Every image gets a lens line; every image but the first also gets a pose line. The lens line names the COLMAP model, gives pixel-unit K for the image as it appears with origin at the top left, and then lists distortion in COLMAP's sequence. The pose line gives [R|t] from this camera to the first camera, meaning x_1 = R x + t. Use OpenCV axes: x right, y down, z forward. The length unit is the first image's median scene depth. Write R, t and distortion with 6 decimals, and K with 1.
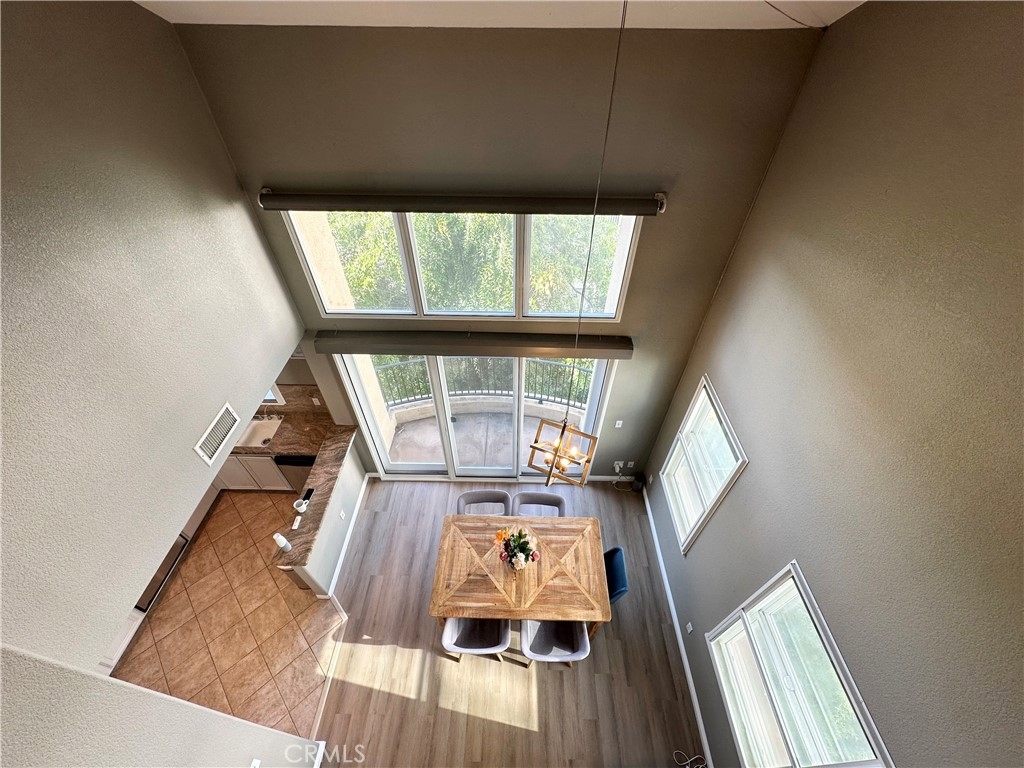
lens RADIAL K [[409.4, 0, 512.0], [0, 409.4, 384.0], [0, 0, 1]] dist [-0.000875, -0.000106]
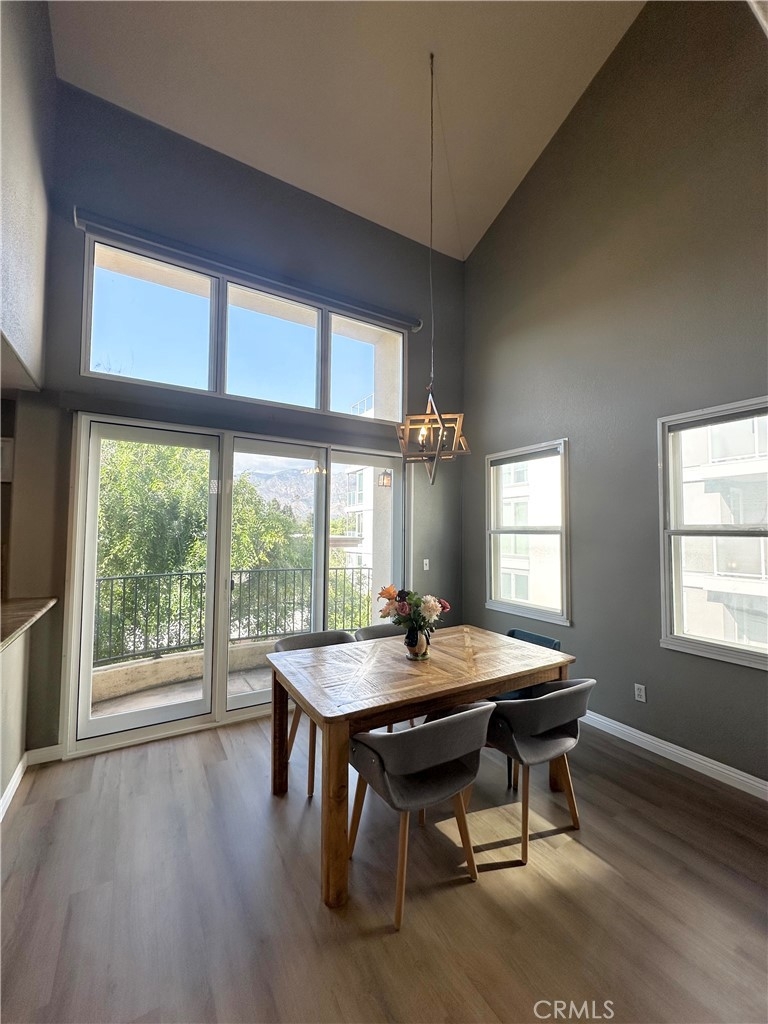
lens RADIAL K [[409.4, 0, 384.0], [0, 409.4, 512.0], [0, 0, 1]] dist [-0.000875, -0.000106]
pose [[0.847520, 0.026501, 0.530101, -0.372621], [0.366640, 0.692933, -0.620821, 0.669584], [-0.383777, 0.720515, 0.577558, 0.519159]]
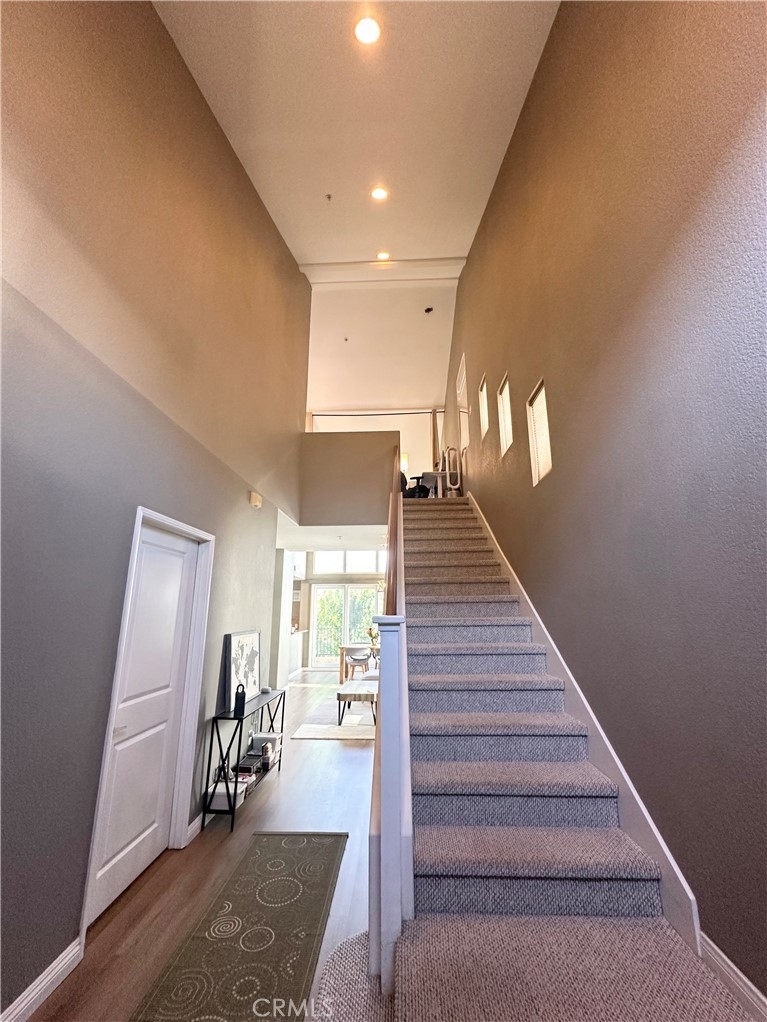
lens RADIAL K [[408.6, 0, 383.5], [0, 408.6, 511.0], [0, 0, 1]] dist [-0.000875, -0.000106]
pose [[0.999772, -0.014055, -0.016080, 0.124061], [-0.006177, 0.530447, -0.847696, 2.144384], [0.020444, 0.847602, 0.530239, -1.004335]]
